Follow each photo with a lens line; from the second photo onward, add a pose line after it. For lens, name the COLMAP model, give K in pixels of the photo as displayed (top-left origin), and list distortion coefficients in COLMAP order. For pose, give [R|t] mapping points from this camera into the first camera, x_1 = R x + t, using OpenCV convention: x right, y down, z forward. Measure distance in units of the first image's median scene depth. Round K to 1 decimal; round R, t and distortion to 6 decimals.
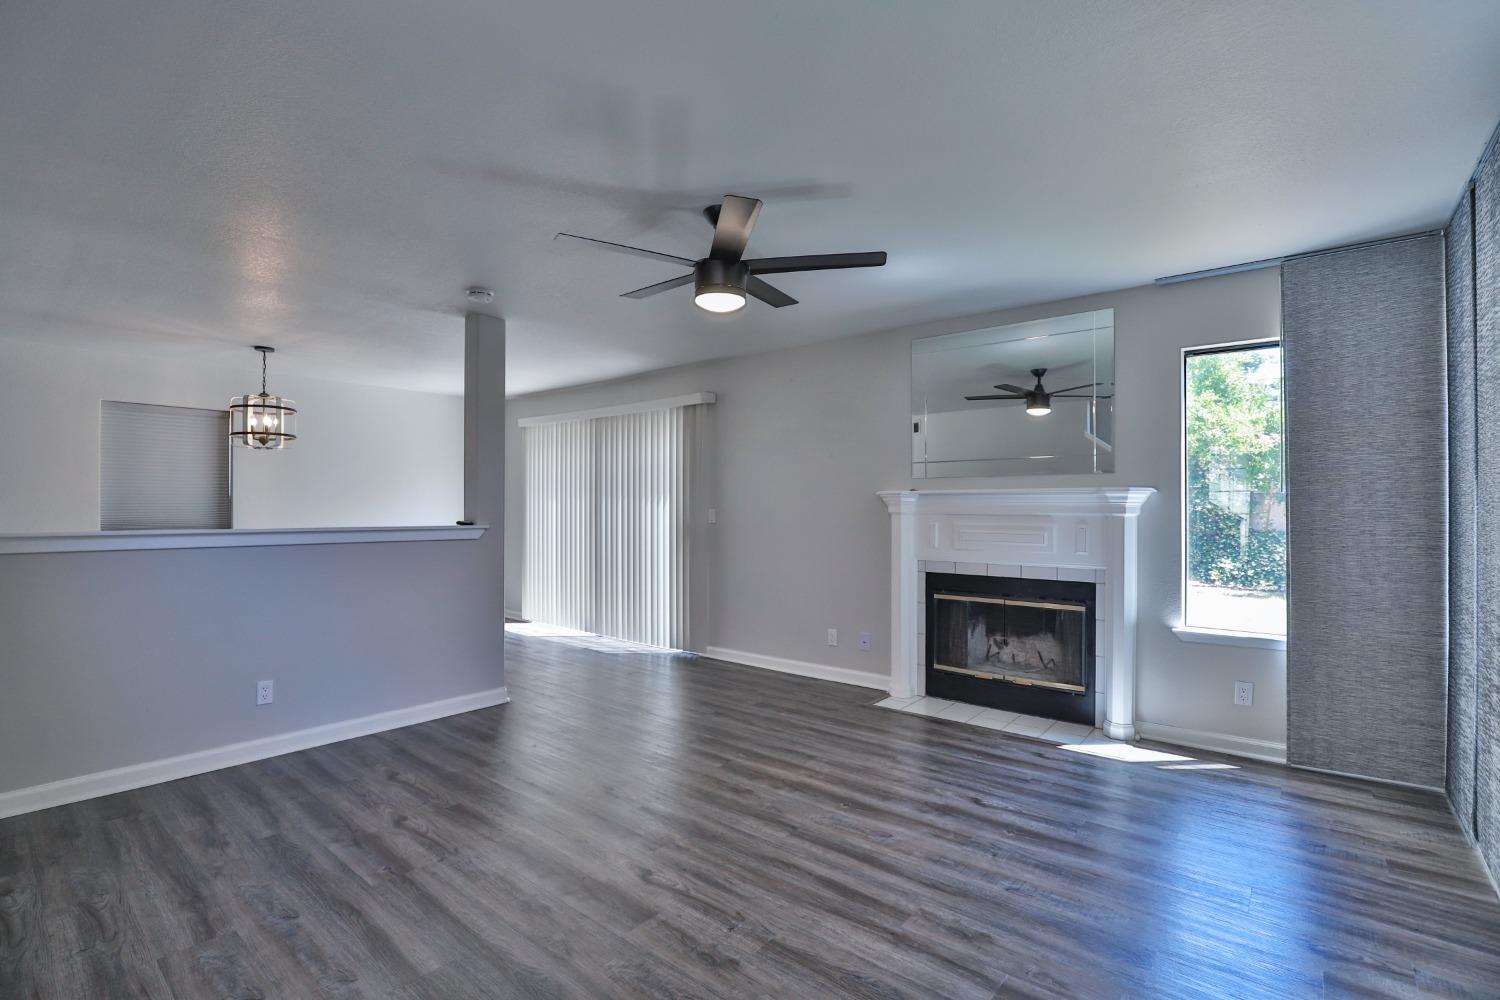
lens RADIAL K [[691.5, 0, 728.7], [0, 691.5, 503.2], [0, 0, 1]] dist [-0.029369, 0.009024]
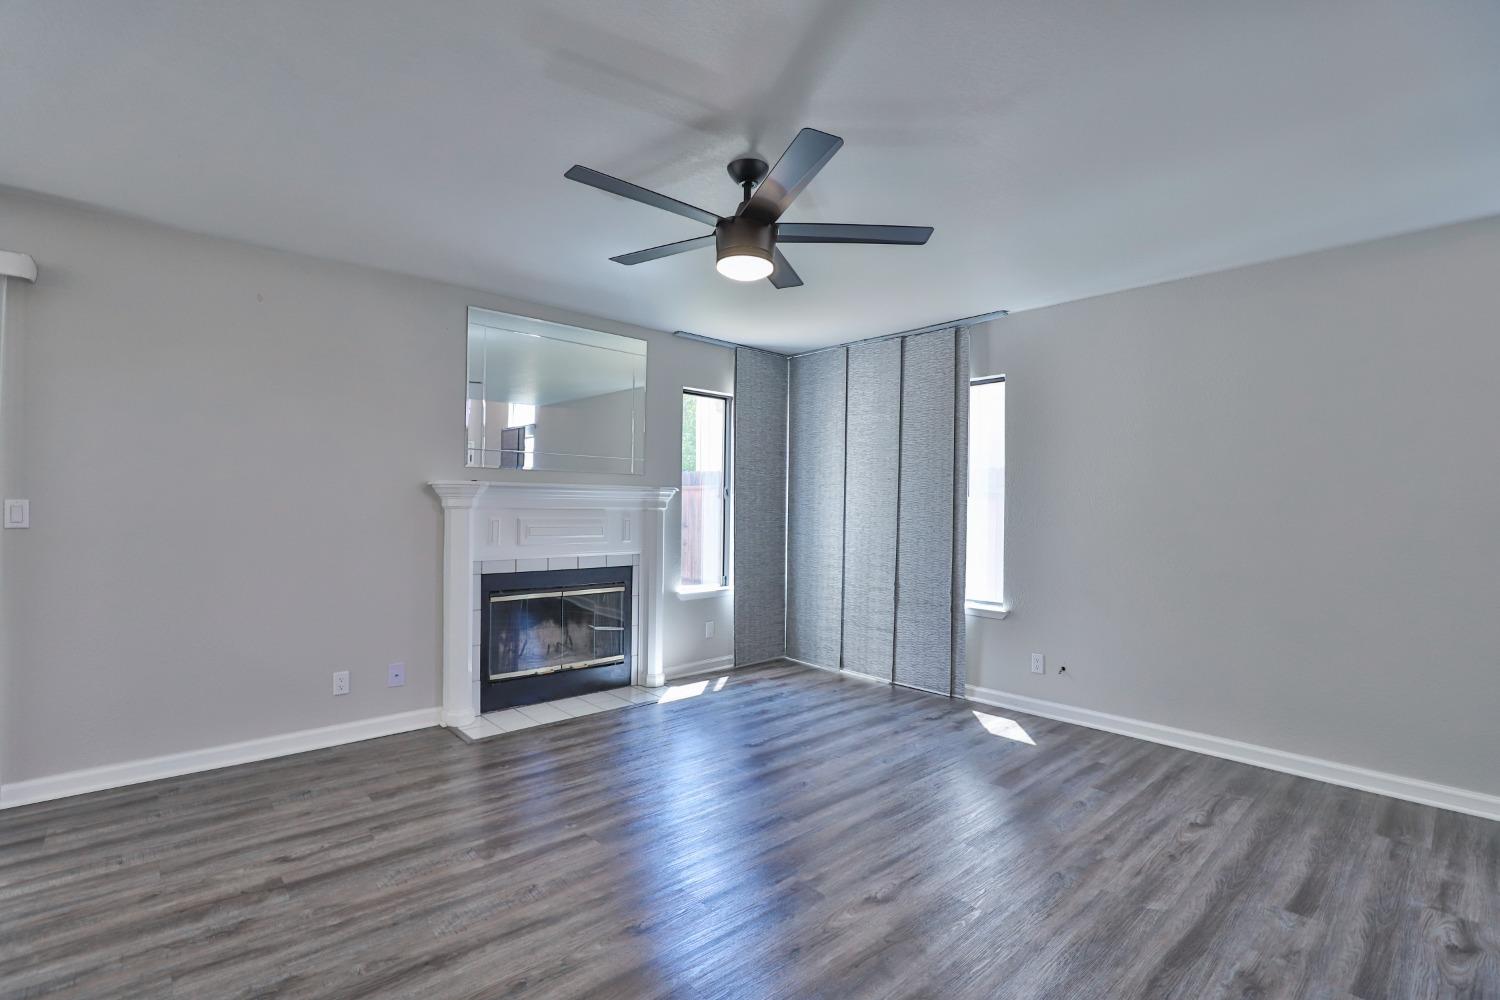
lens RADIAL K [[691.5, 0, 759.9], [0, 691.5, 510.7], [0, 0, 1]] dist [-0.029369, 0.009024]
pose [[0.111670, -0.006010, 0.993727, -0.757692], [-0.020142, 0.999763, 0.008310, 0.005840], [-0.993541, -0.020944, 0.111522, 0.760418]]
